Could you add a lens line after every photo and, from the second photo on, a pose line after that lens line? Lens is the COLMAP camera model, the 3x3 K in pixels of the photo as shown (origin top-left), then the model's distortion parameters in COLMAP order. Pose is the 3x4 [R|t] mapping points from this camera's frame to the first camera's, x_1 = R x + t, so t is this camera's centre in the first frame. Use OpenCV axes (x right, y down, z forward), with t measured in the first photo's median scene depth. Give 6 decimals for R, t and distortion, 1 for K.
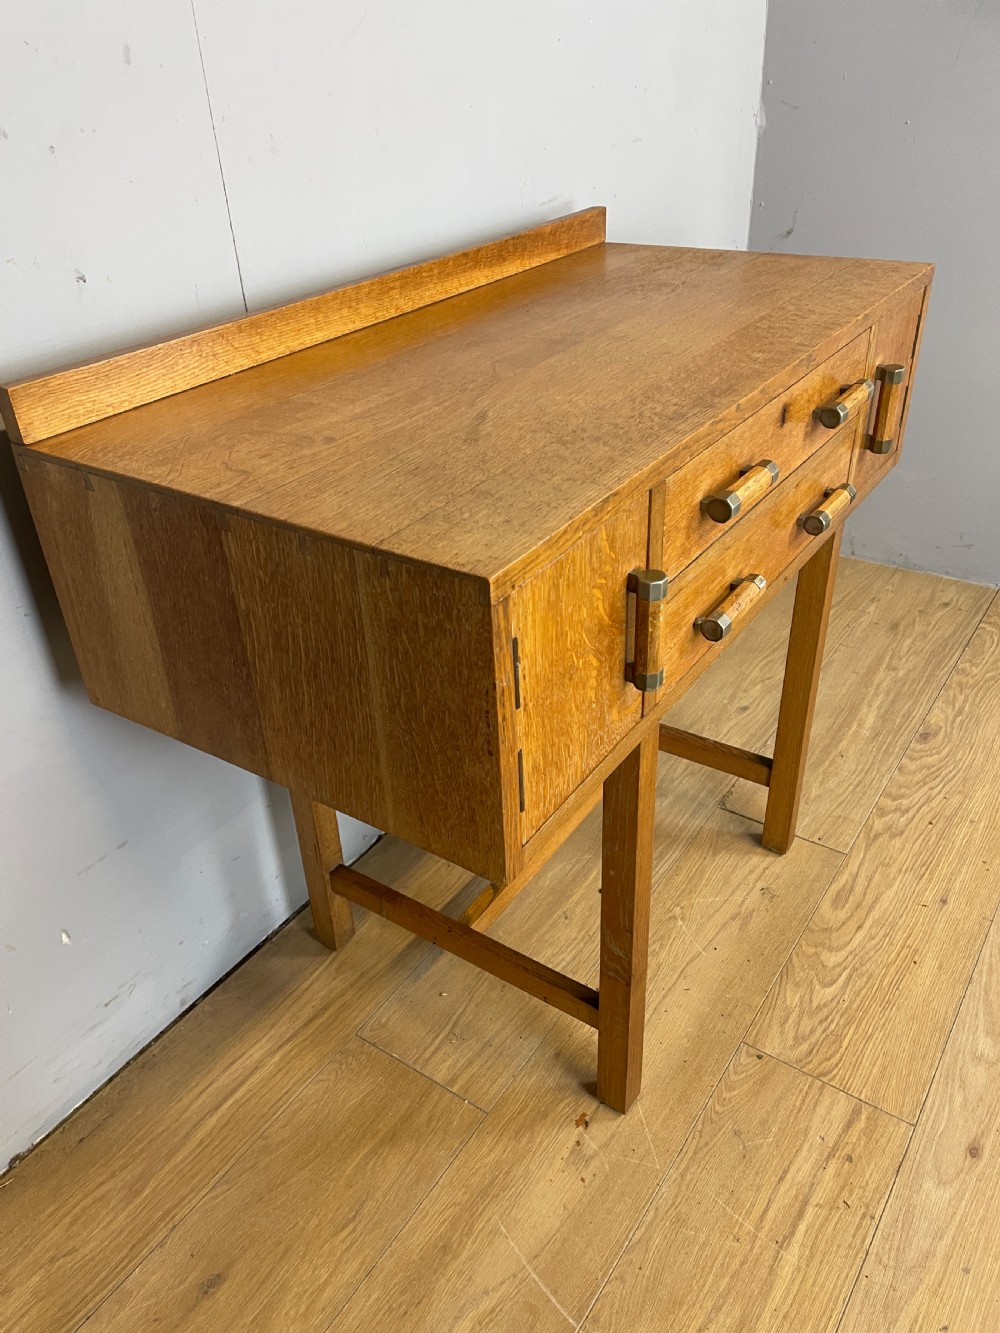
lens RADIAL K [[1015.5, 0, 493.0], [0, 1015.5, 669.4], [0, 0, 1]] dist [0.092484, -0.121255]
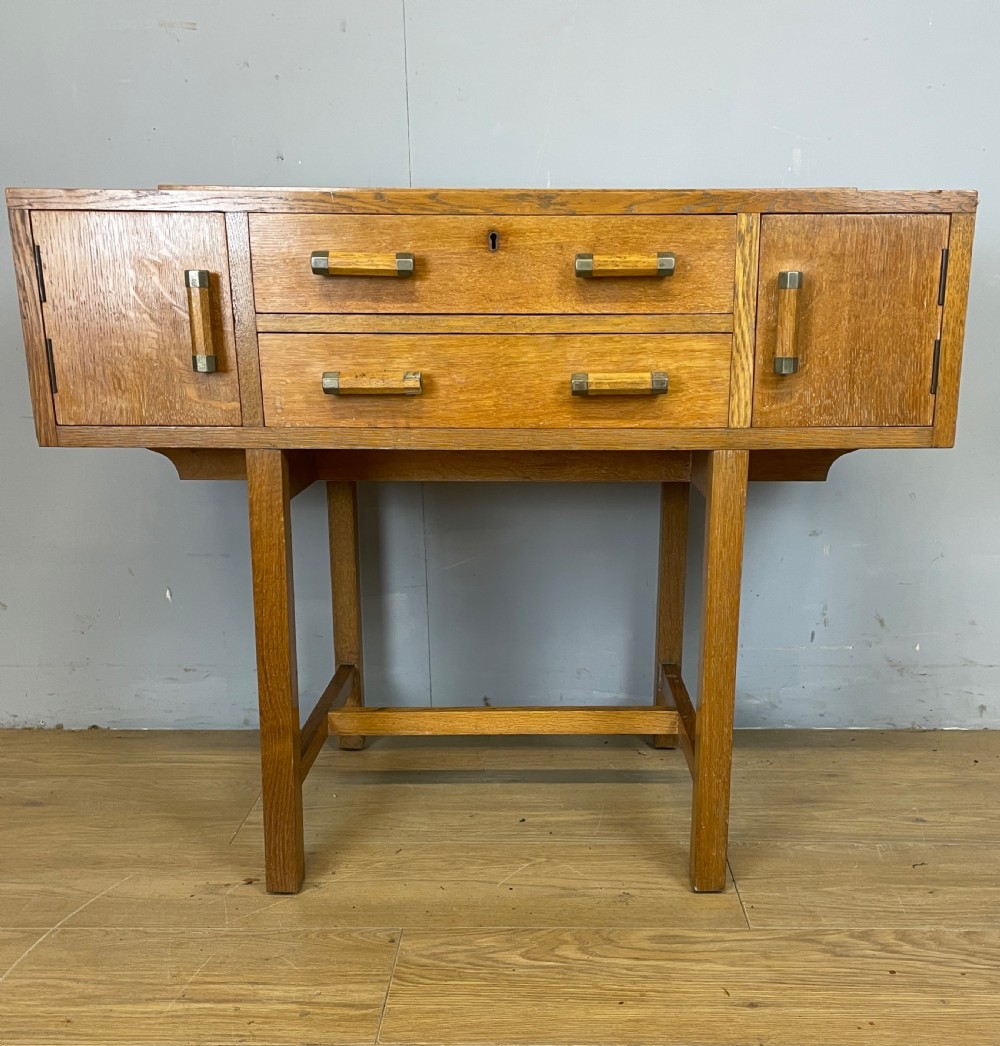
lens RADIAL K [[1124.9, 0, 546.3], [0, 1124.9, 606.7], [0, 0, 1]] dist [0.049289, 0.000000]
pose [[0.566039, 0.255026, -0.783939, 1.055056], [-0.461634, 0.885923, -0.045117, 0.094851], [0.683003, 0.387431, 0.619196, 0.356240]]
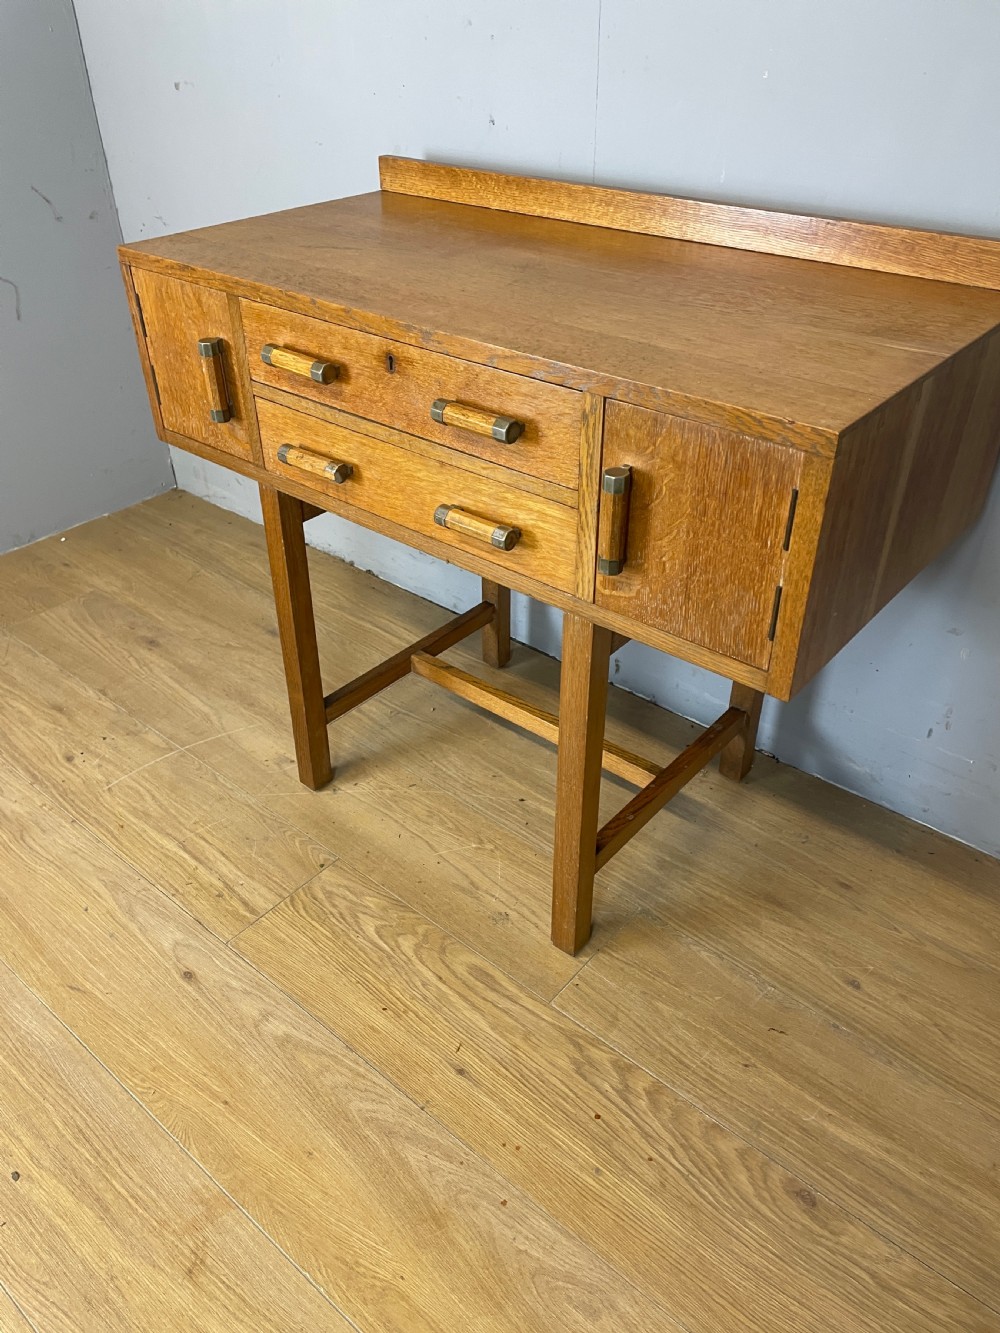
lens RADIAL K [[1015.5, 0, 487.3], [0, 1015.5, 662.5], [0, 0, 1]] dist [0.092484, -0.121255]
pose [[-0.107563, 0.602206, -0.791061, 1.051747], [-0.515765, 0.646434, 0.562237, -0.559785], [0.849951, 0.468478, 0.241065, 0.766305]]
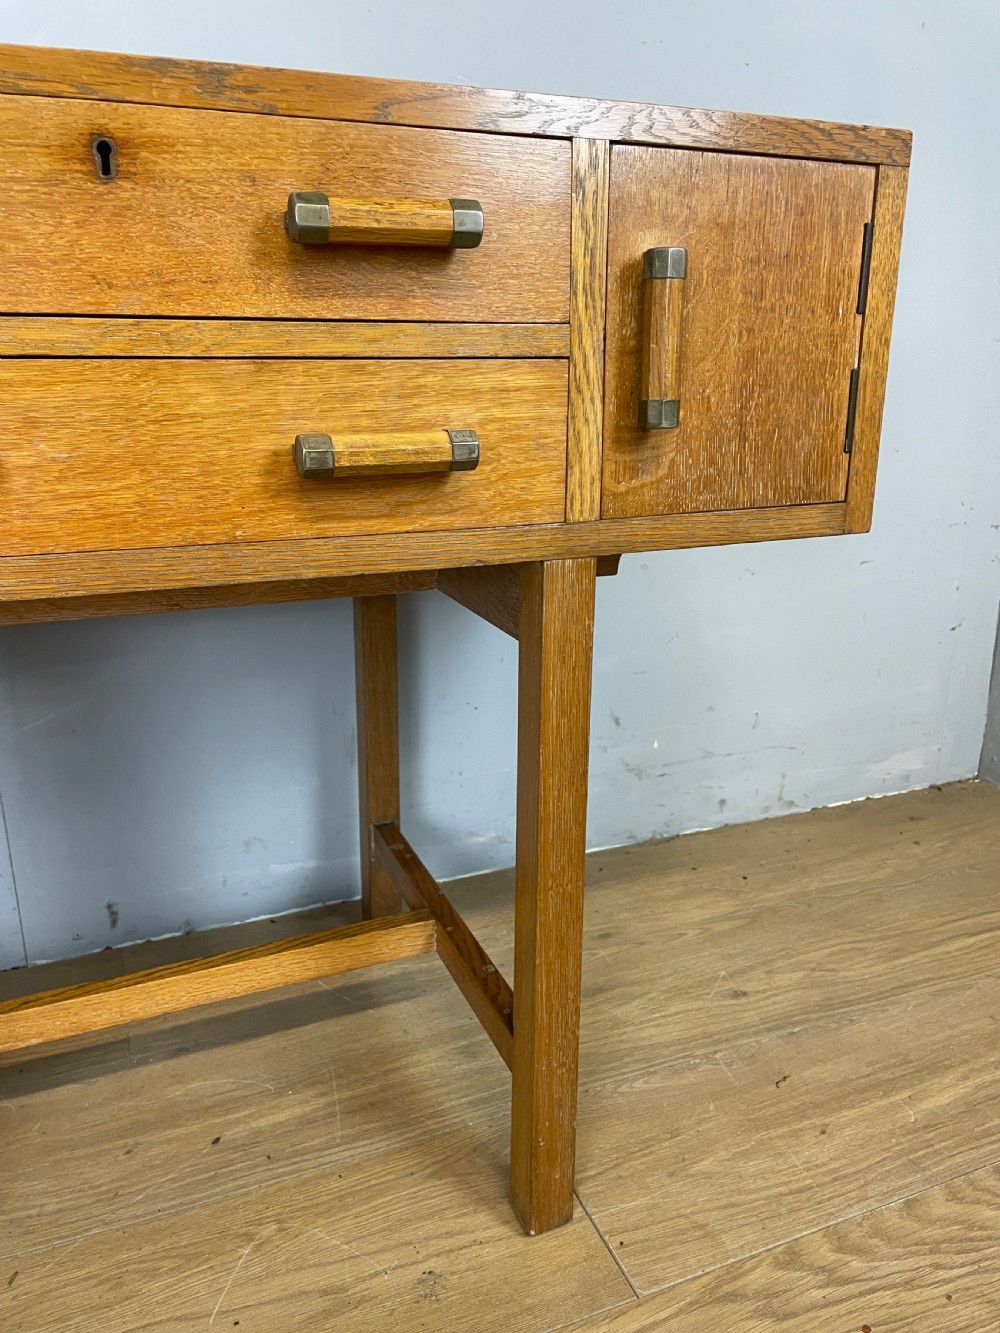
lens RADIAL K [[1015.5, 0, 502.8], [0, 1015.5, 654.0], [0, 0, 1]] dist [0.092484, -0.121255]
pose [[0.834887, 0.200203, -0.512721, 0.593414], [-0.326389, 0.930135, -0.168282, 0.000998], [0.443209, 0.307843, 0.841902, 0.578601]]
